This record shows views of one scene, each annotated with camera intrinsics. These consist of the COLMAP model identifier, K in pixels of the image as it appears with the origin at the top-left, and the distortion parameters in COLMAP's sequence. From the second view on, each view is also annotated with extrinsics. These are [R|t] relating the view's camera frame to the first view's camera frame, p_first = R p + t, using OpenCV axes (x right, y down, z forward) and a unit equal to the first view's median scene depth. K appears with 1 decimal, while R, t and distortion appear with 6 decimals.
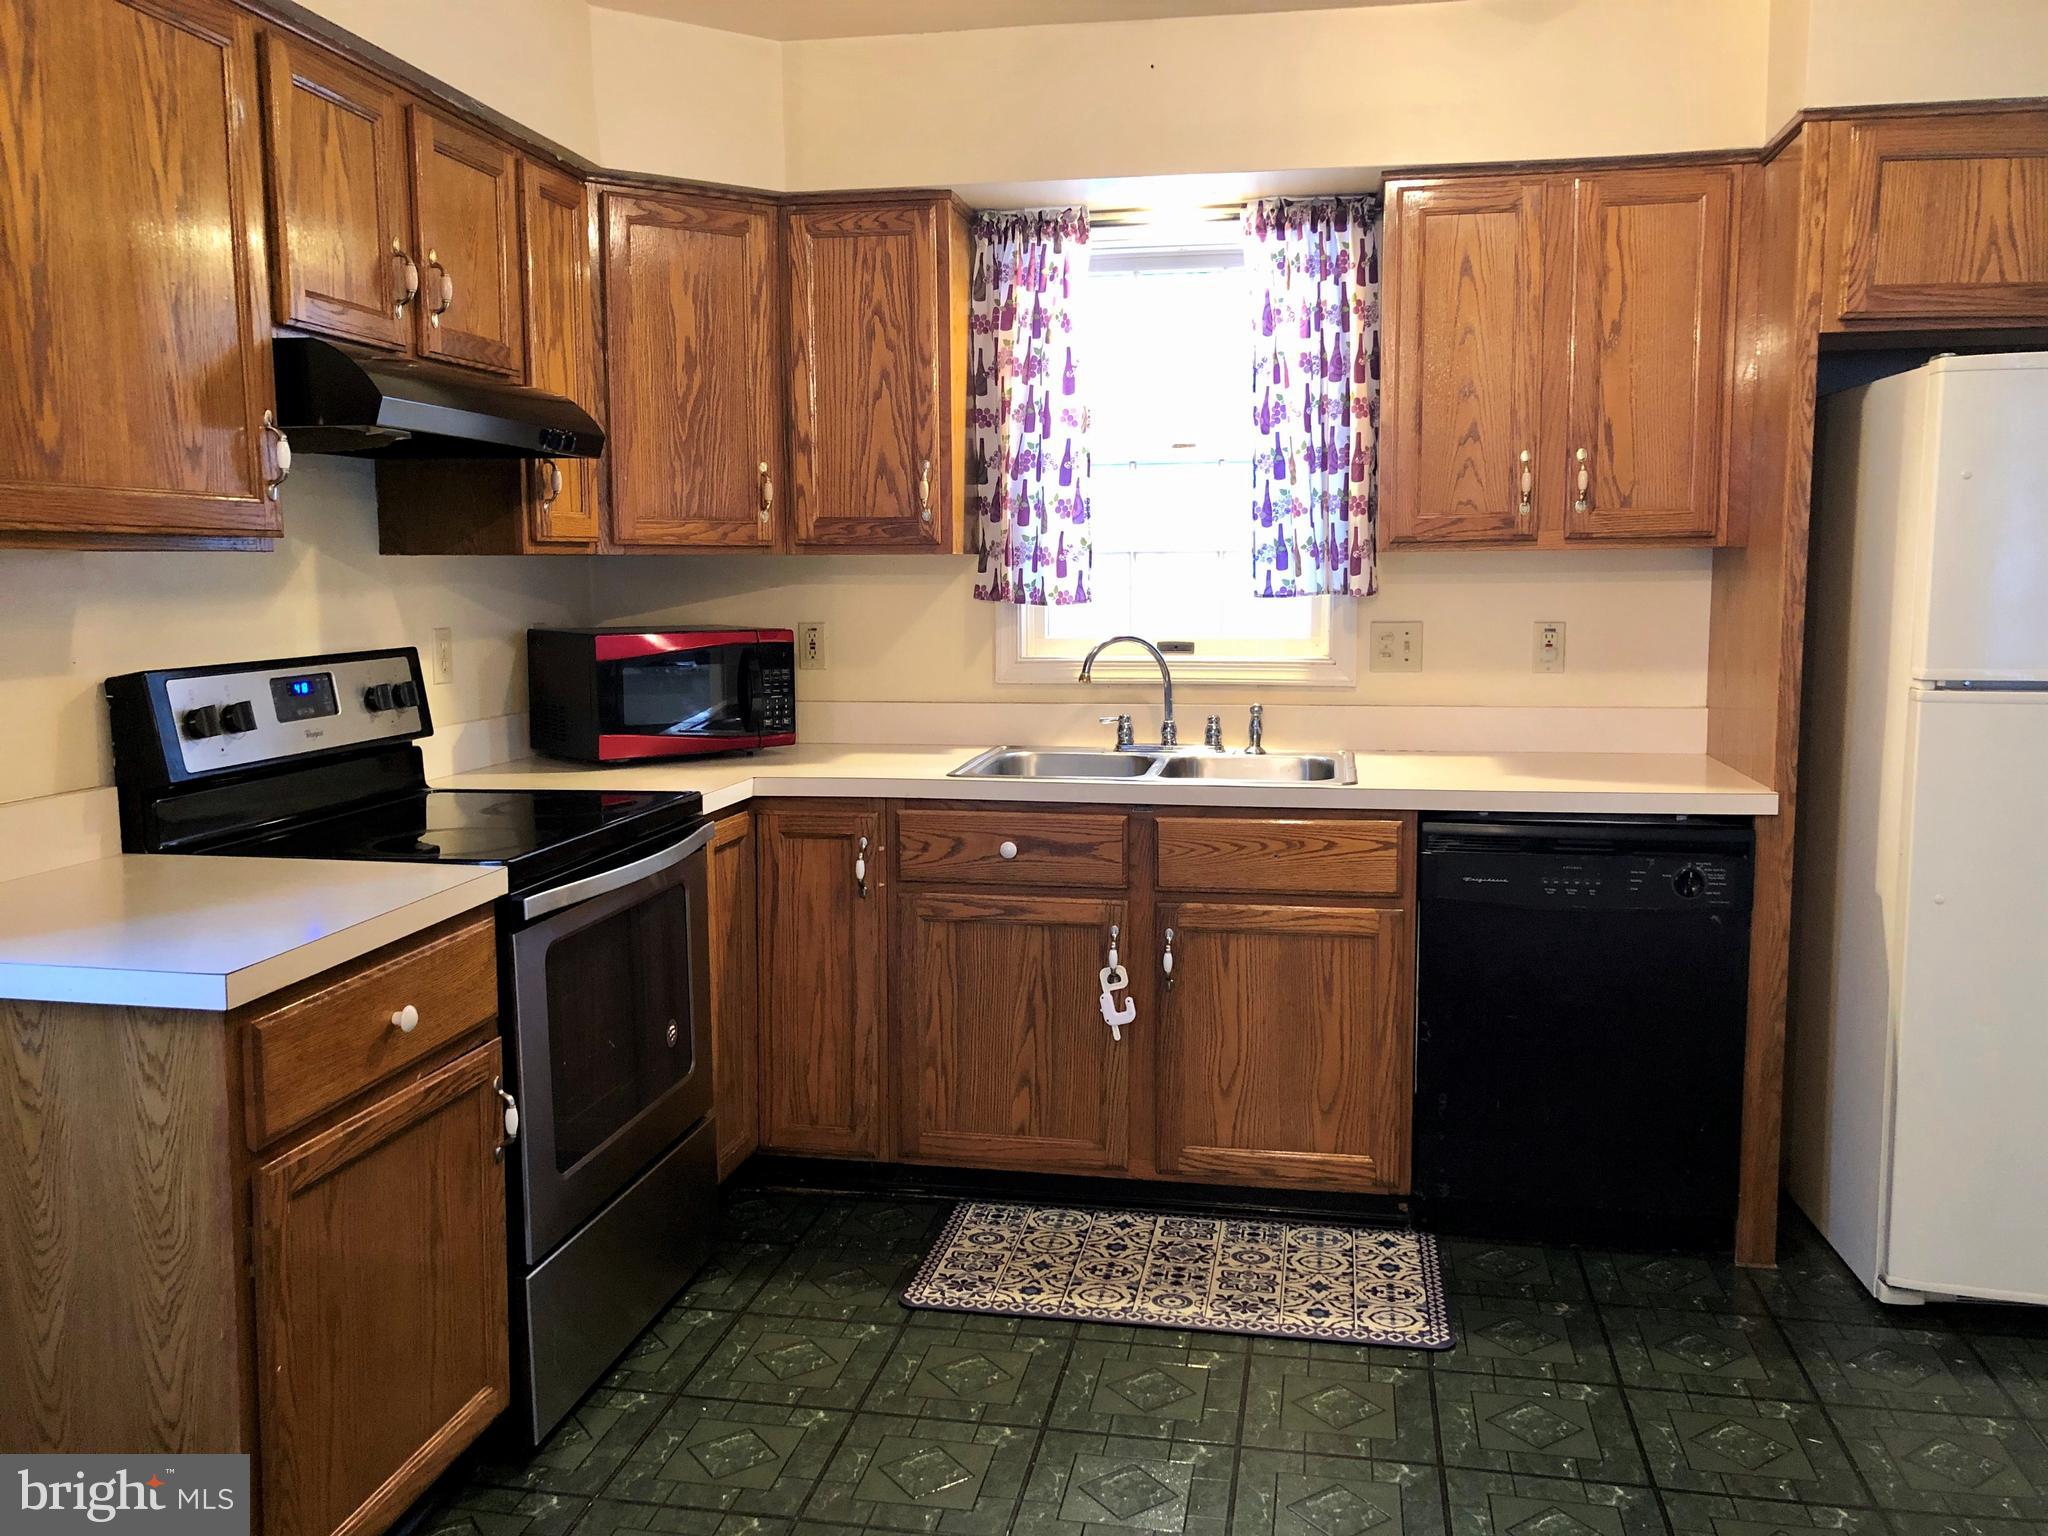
lens RADIAL K [[1664.4, 0, 1024.9], [0, 1664.4, 775.5], [0, 0, 1]] dist [0.024494, -0.018726]
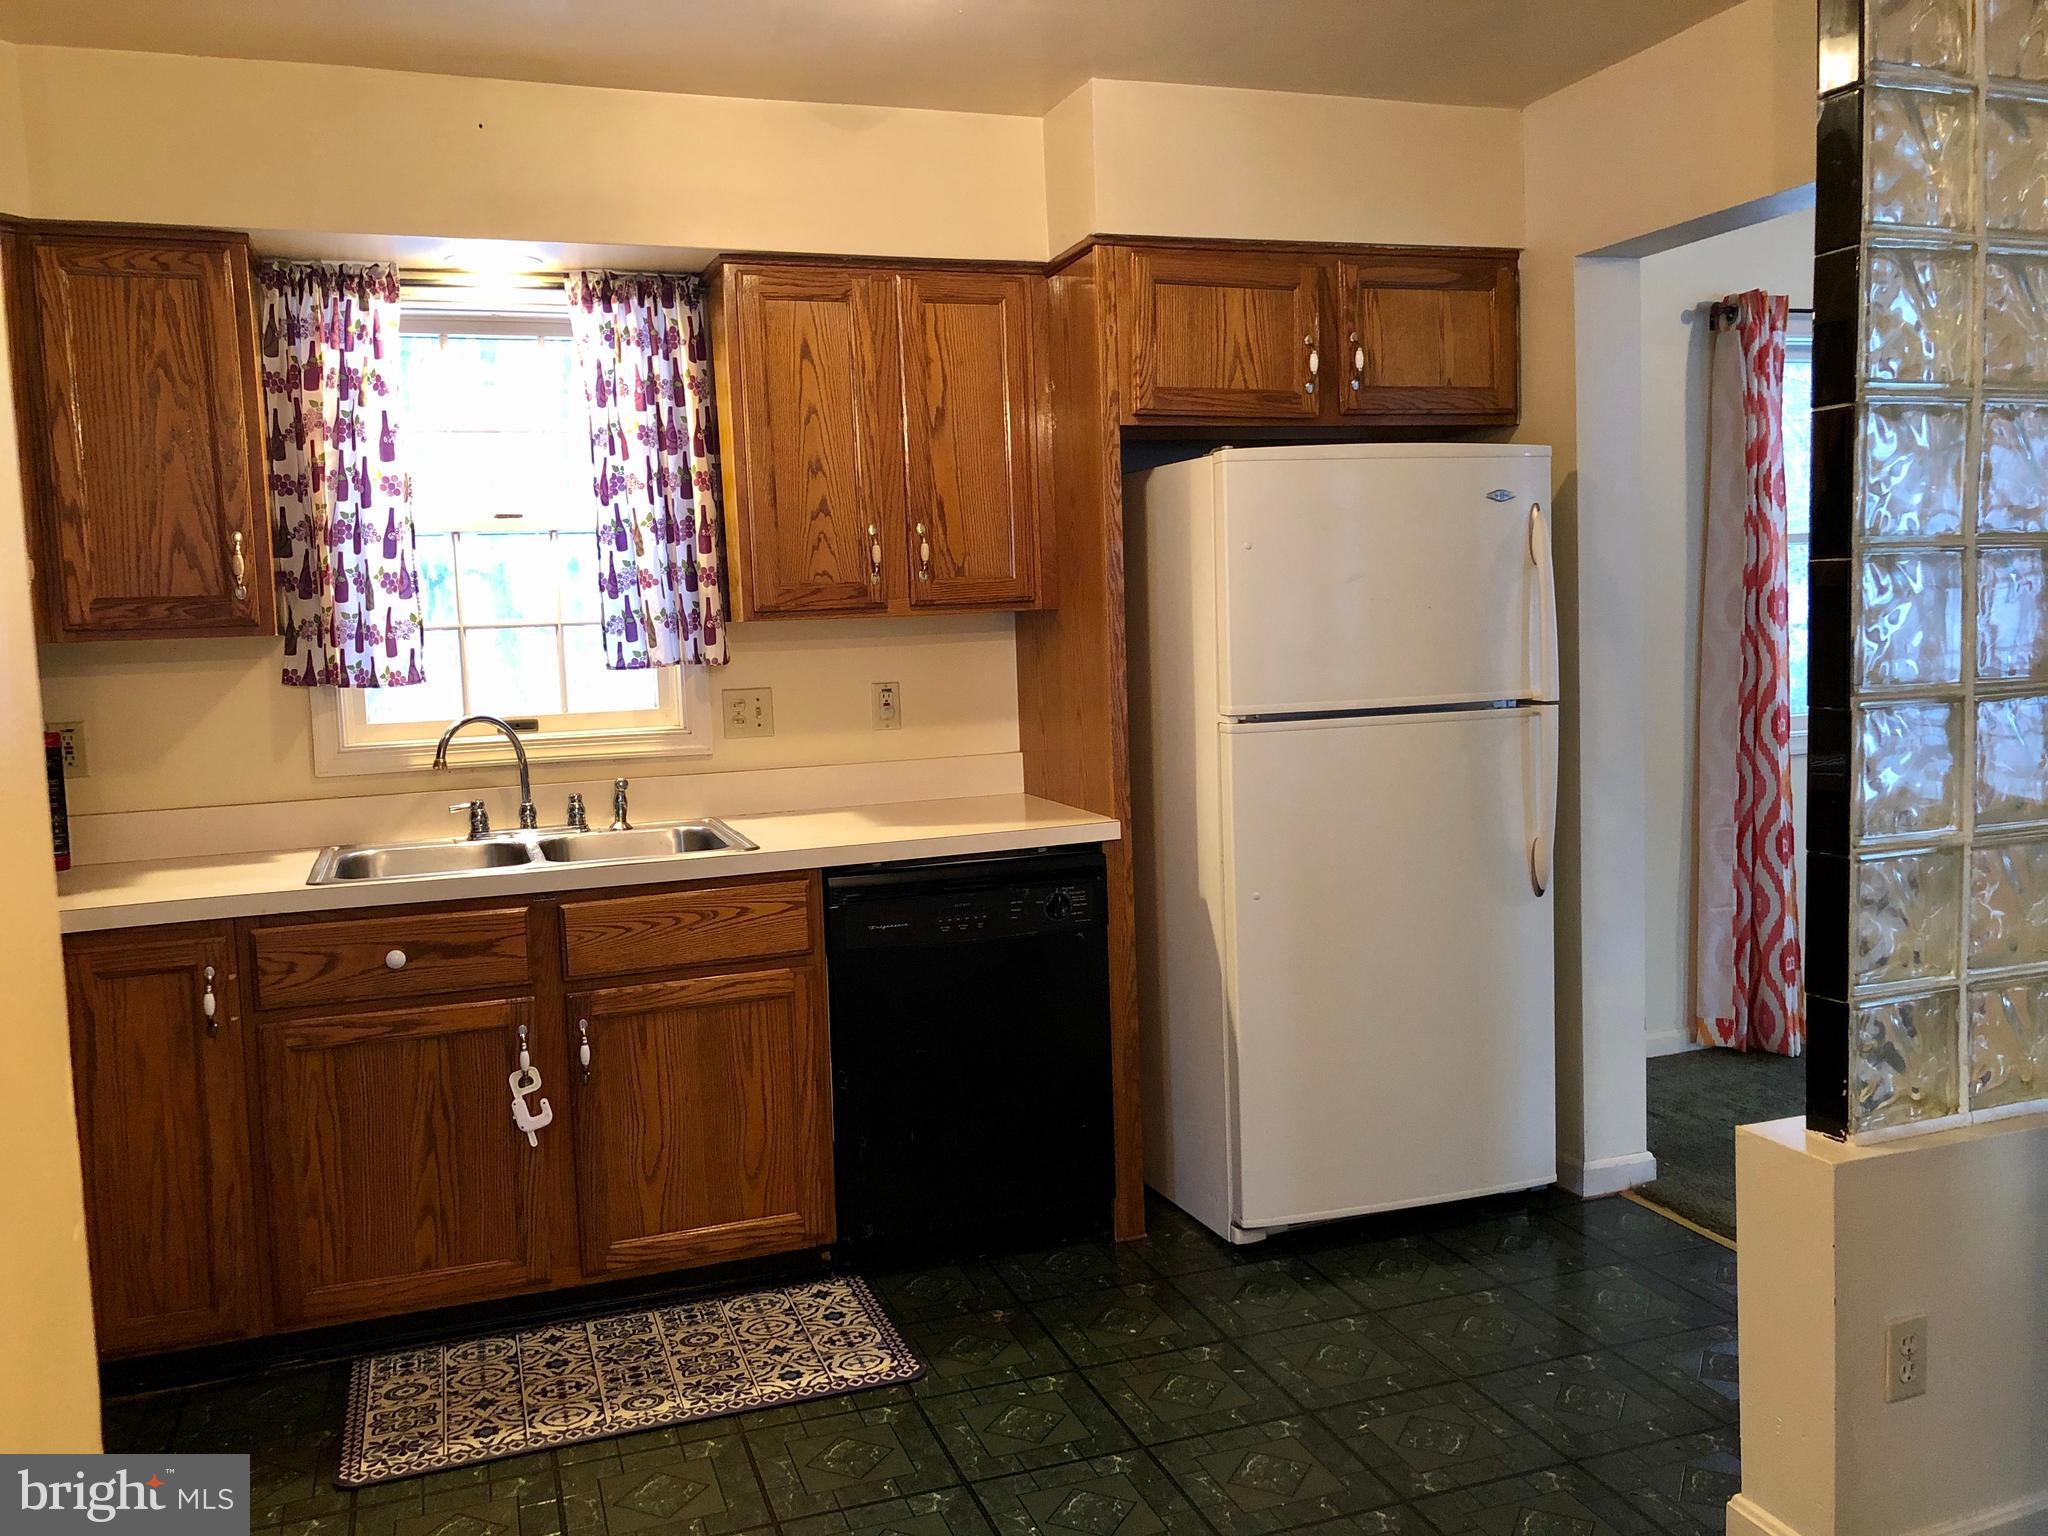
lens RADIAL K [[1699.7, 0, 1024.0], [0, 1699.7, 768.0], [0, 0, 1]] dist [0.003038, 0.058290]
pose [[0.867600, -0.072376, 0.491967, -0.163820], [0.092916, 0.995522, -0.017403, -0.010686], [-0.488504, 0.060810, 0.870440, 0.013577]]
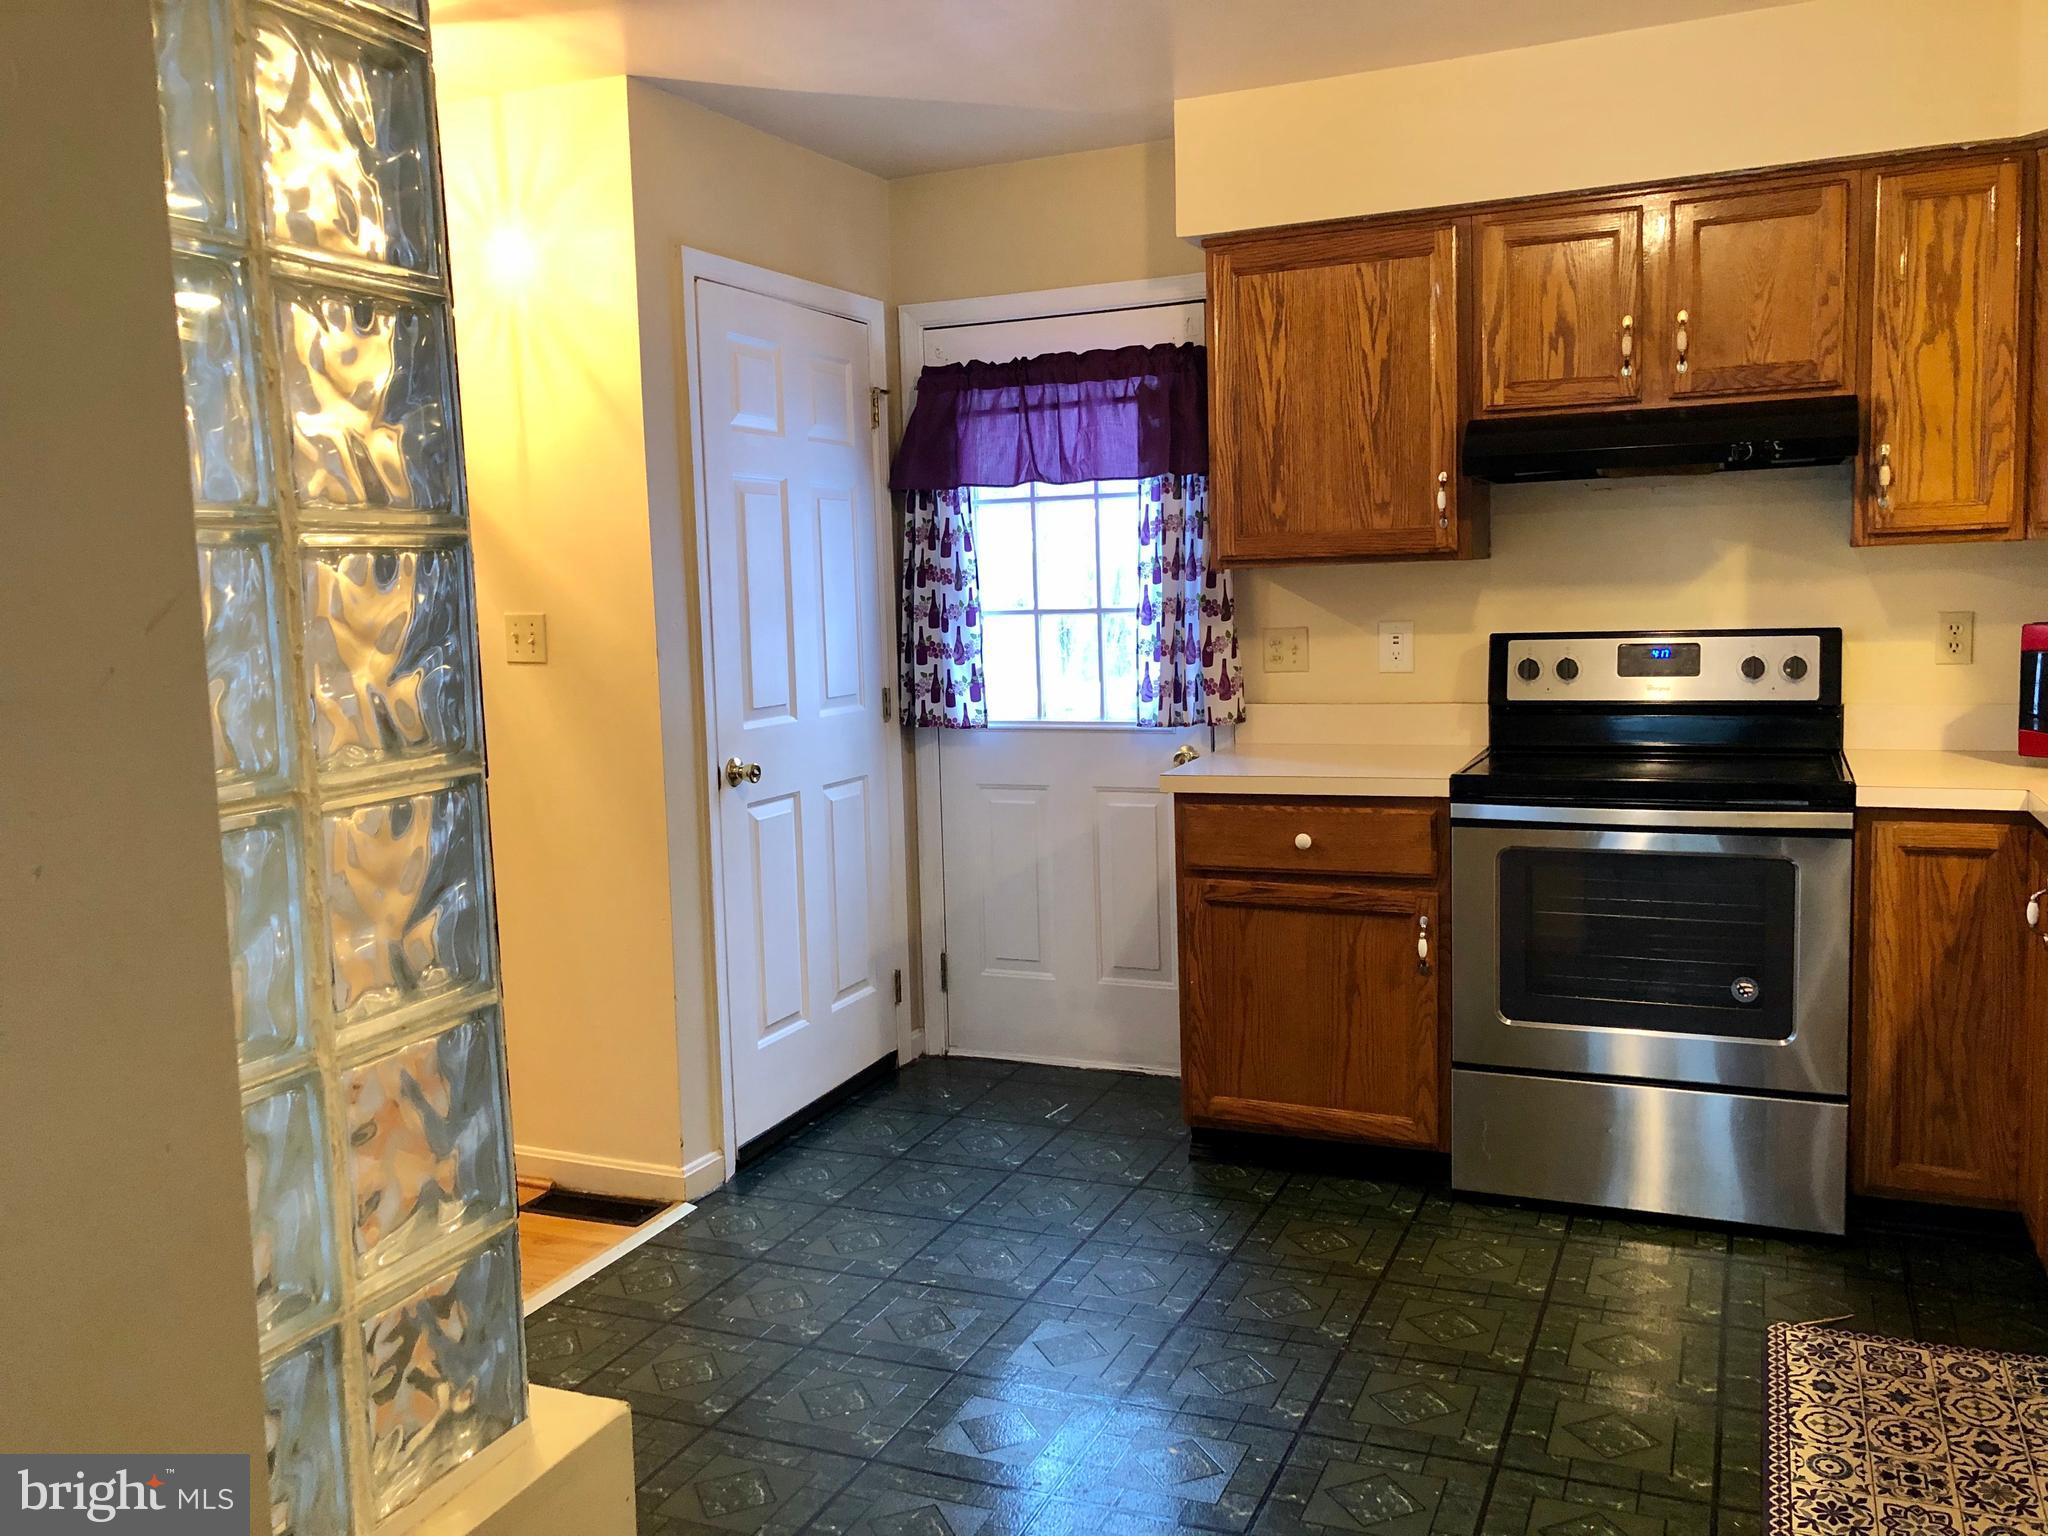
lens RADIAL K [[1664.4, 0, 1024.9], [0, 1664.4, 775.5], [0, 0, 1]] dist [0.024494, -0.018726]
pose [[-0.231001, 0.122933, -0.965156, 0.849761], [-0.088913, 0.985168, 0.146763, -0.092165], [0.968882, 0.119718, -0.216644, 0.697326]]
